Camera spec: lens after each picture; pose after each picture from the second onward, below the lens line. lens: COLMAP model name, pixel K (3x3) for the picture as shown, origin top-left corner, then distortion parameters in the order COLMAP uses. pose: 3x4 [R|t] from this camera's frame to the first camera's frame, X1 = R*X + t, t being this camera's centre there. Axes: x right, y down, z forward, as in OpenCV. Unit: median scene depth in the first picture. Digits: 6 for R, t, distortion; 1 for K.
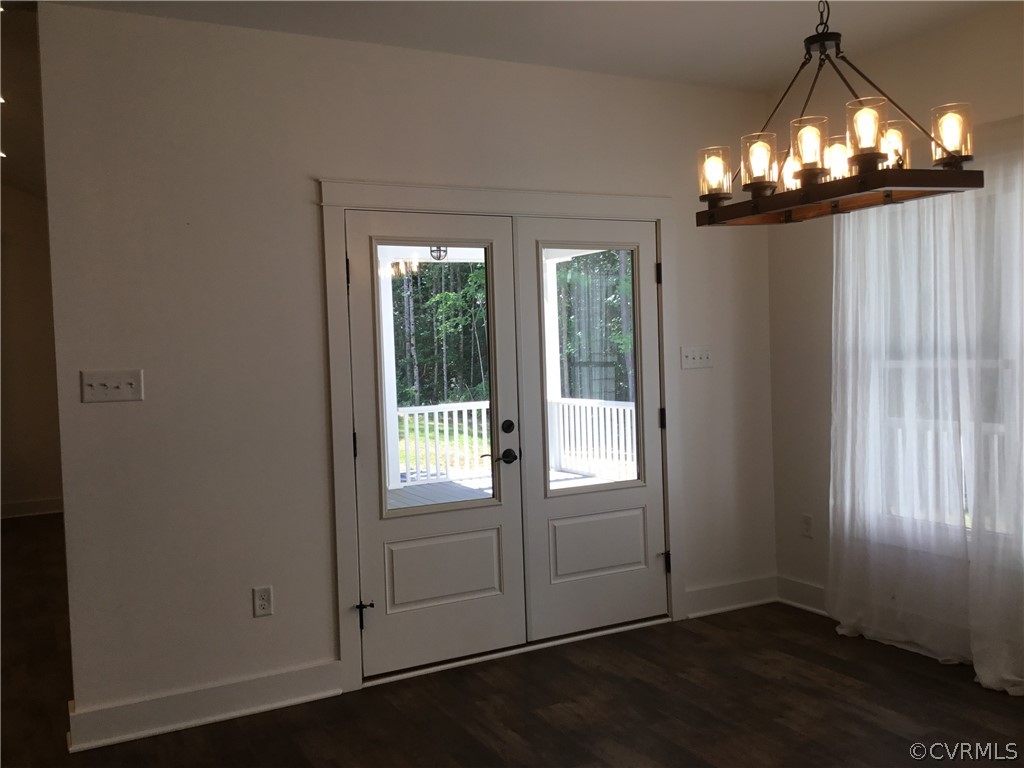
lens RADIAL K [[927.1, 0, 512.0], [0, 927.1, 384.0], [0, 0, 1]] dist [0.107671, -0.184139]
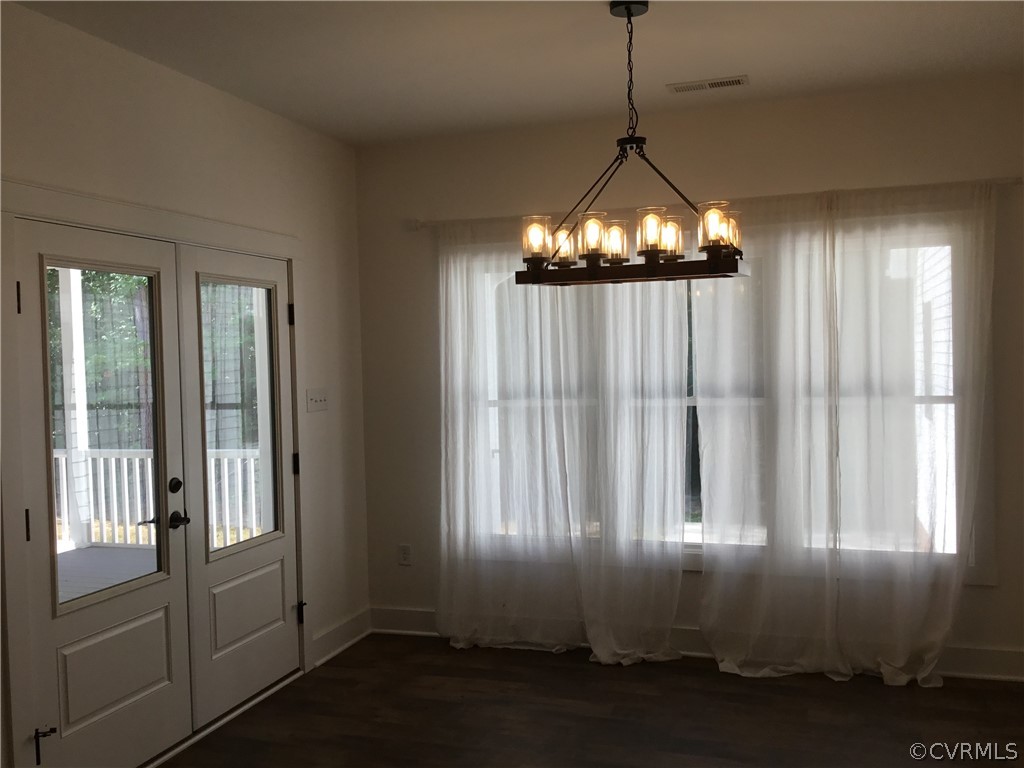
lens RADIAL K [[927.1, 0, 512.0], [0, 927.1, 384.0], [0, 0, 1]] dist [0.107671, -0.184139]
pose [[0.726433, -0.005270, 0.687217, -0.373947], [0.028937, 0.999318, -0.022926, -0.019038], [-0.686627, 0.036540, 0.726091, 0.150890]]
